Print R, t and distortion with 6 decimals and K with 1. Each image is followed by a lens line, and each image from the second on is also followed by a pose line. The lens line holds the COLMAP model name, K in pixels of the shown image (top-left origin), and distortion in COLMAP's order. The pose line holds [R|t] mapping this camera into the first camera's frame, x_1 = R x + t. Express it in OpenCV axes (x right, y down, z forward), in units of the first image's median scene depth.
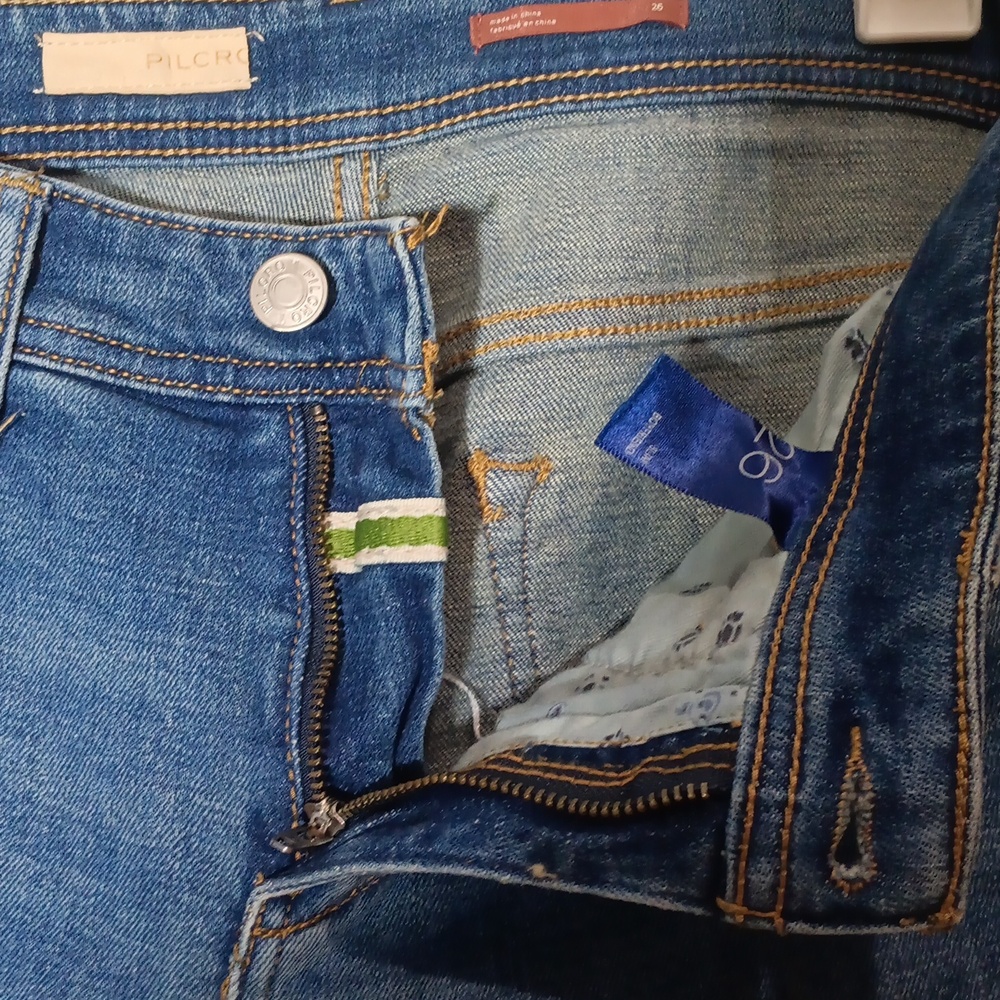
lens RADIAL K [[1716.5, 0, 500.0], [0, 1716.5, 500.0], [0, 0, 1]] dist [-0.024873, -0.082590]
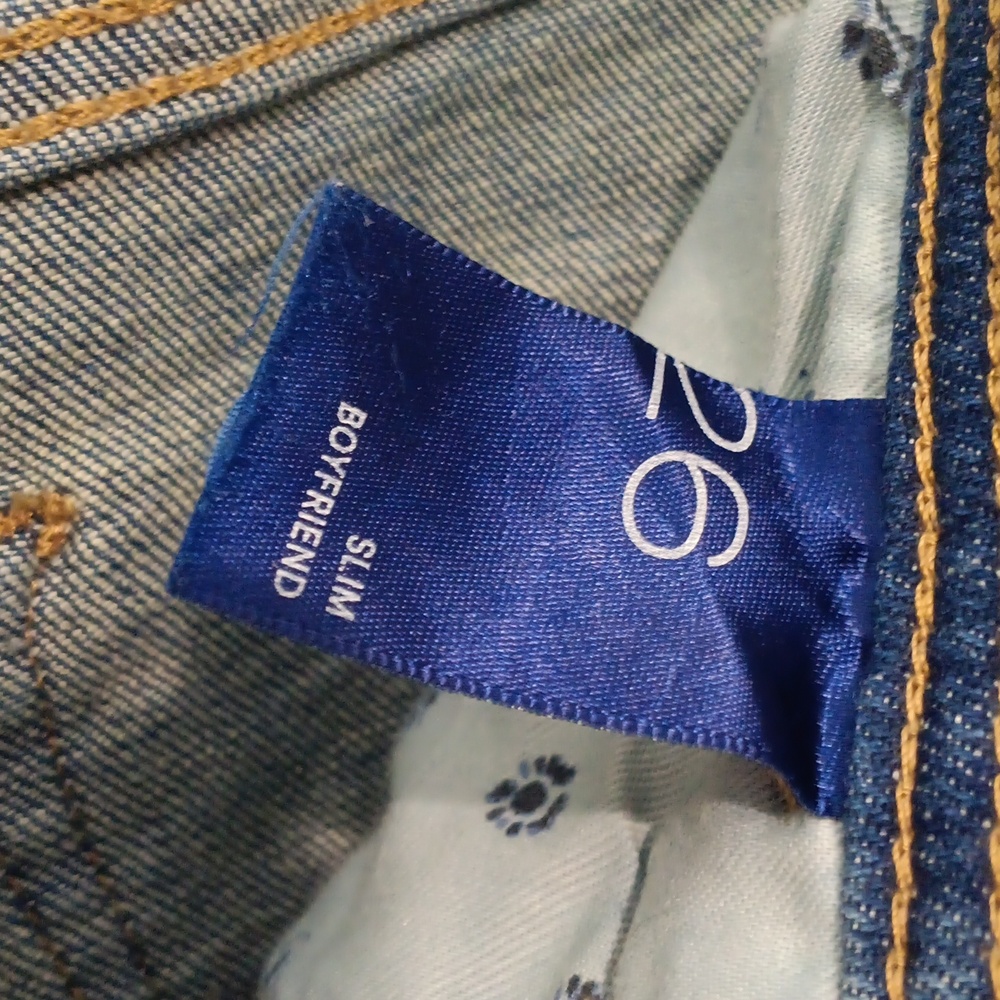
lens RADIAL K [[1716.5, 0, 500.0], [0, 1716.5, 500.0], [0, 0, 1]] dist [-0.024873, -0.082590]
pose [[0.968497, -0.201089, 0.146888, 0.066656], [0.142349, 0.931037, 0.336016, -0.133184], [-0.204327, -0.304521, 0.930332, 0.677156]]
